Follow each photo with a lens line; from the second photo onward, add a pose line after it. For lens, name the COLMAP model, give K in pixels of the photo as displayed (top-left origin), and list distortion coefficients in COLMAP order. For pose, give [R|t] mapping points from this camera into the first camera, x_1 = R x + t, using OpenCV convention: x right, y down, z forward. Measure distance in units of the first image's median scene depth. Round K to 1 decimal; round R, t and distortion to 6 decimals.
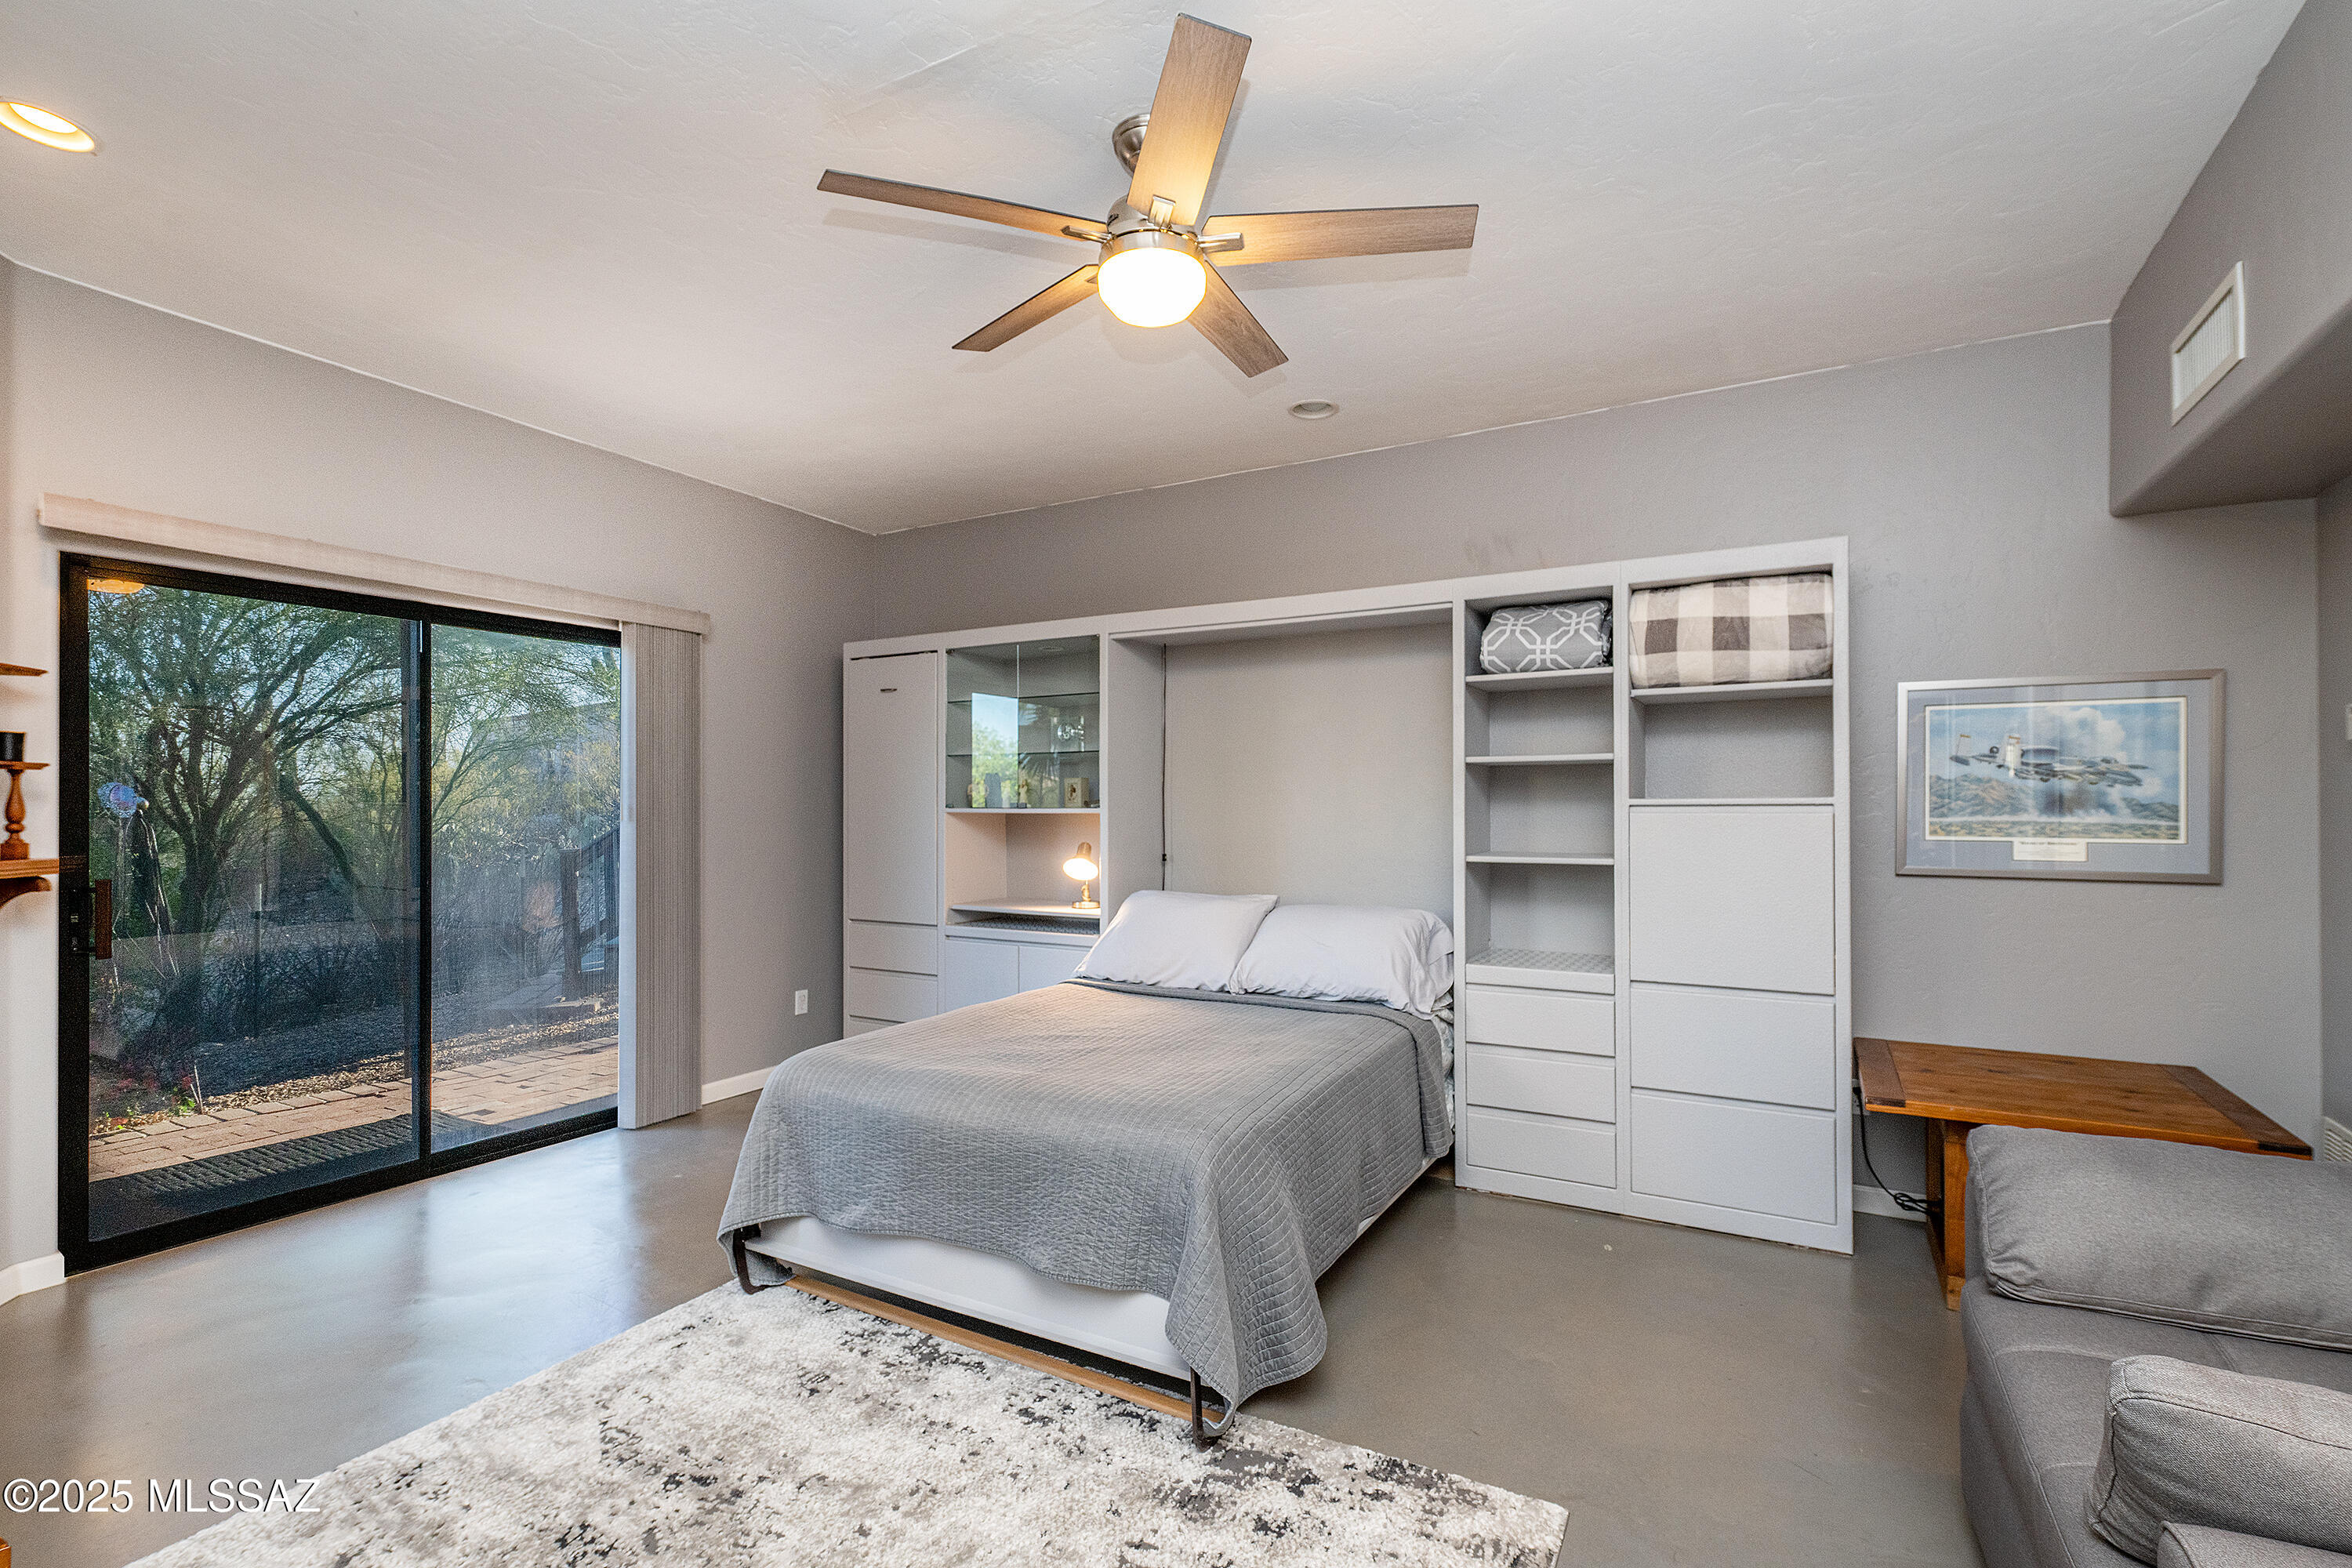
lens RADIAL K [[1061.2, 0, 1191.8], [0, 1061.2, 797.6], [0, 0, 1]] dist [-0.000766, -0.000059]
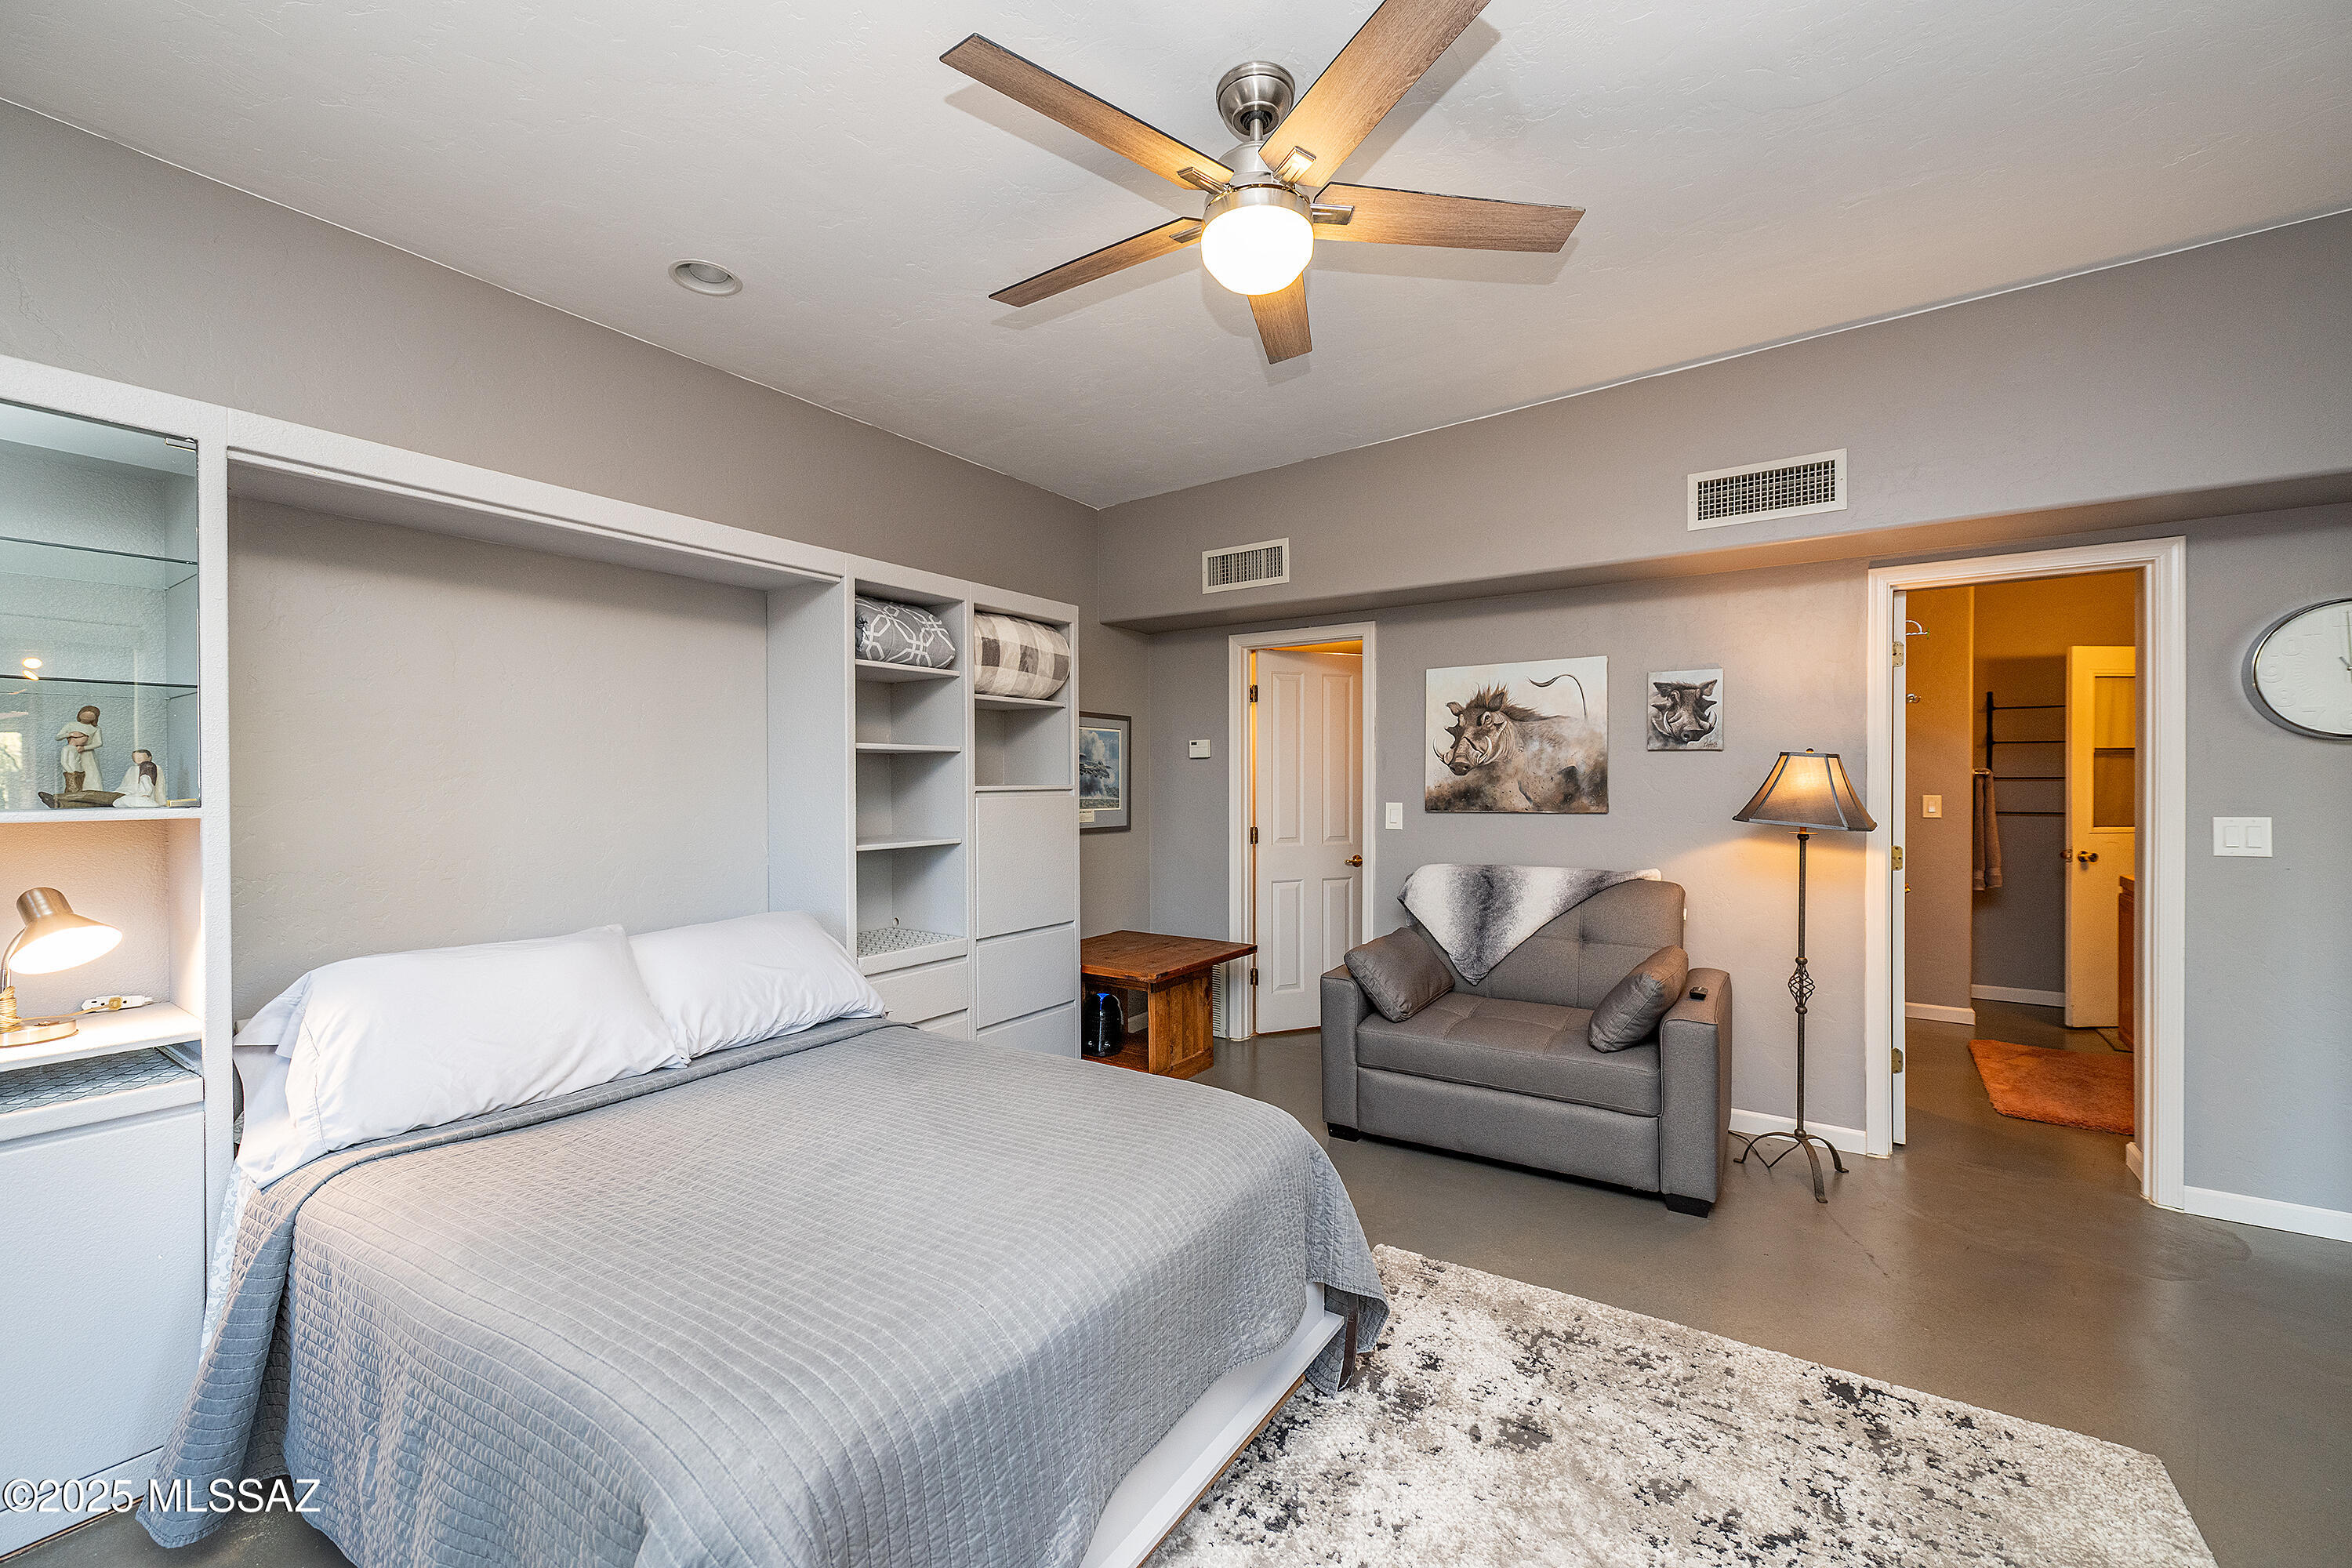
lens RADIAL K [[922.2, 0, 1190.3], [0, 922.2, 783.6], [0, 0, 1]] dist [0.003190, -0.001420]
pose [[0.081710, -0.001295, 0.996655, -0.630481], [-0.008100, 0.999965, 0.001963, -0.005573], [-0.996623, -0.008234, 0.081697, 0.718515]]
